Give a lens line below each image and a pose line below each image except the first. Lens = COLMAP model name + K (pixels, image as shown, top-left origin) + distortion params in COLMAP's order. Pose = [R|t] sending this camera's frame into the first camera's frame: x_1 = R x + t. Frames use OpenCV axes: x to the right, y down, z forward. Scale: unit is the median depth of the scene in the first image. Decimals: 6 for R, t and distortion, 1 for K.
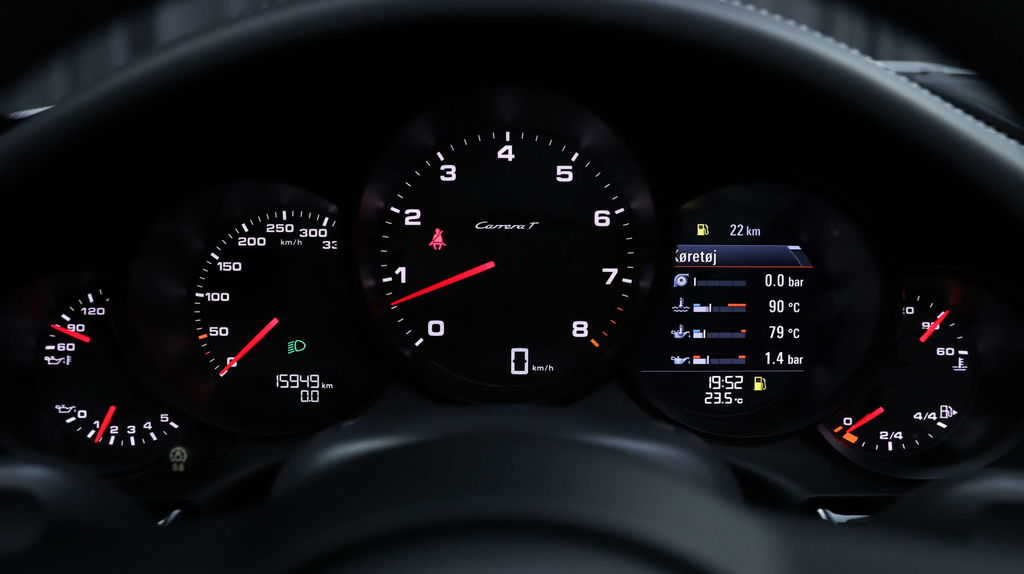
lens RADIAL K [[849.1, 0, 510.6], [0, 849.1, 286.5], [0, 0, 1]] dist [-0.059261, 0.001028]
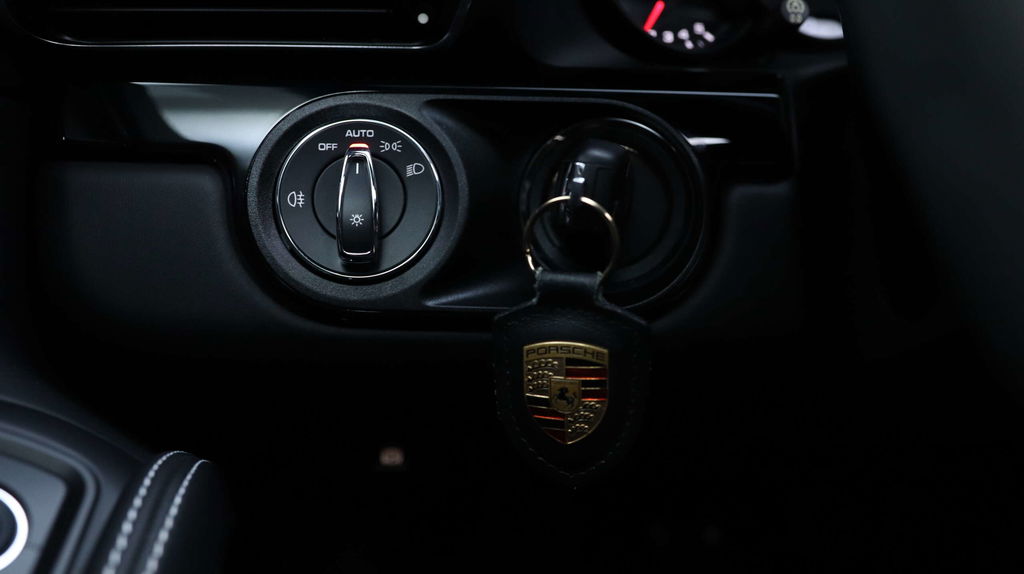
lens RADIAL K [[849.1, 0, 512.3], [0, 849.1, 282.9], [0, 0, 1]] dist [-0.059261, 0.001028]
pose [[0.994906, 0.000130, 0.100809, -0.693225], [0.010549, 0.994375, -0.105393, 0.520905], [-0.100255, 0.105920, 0.989308, 0.111687]]
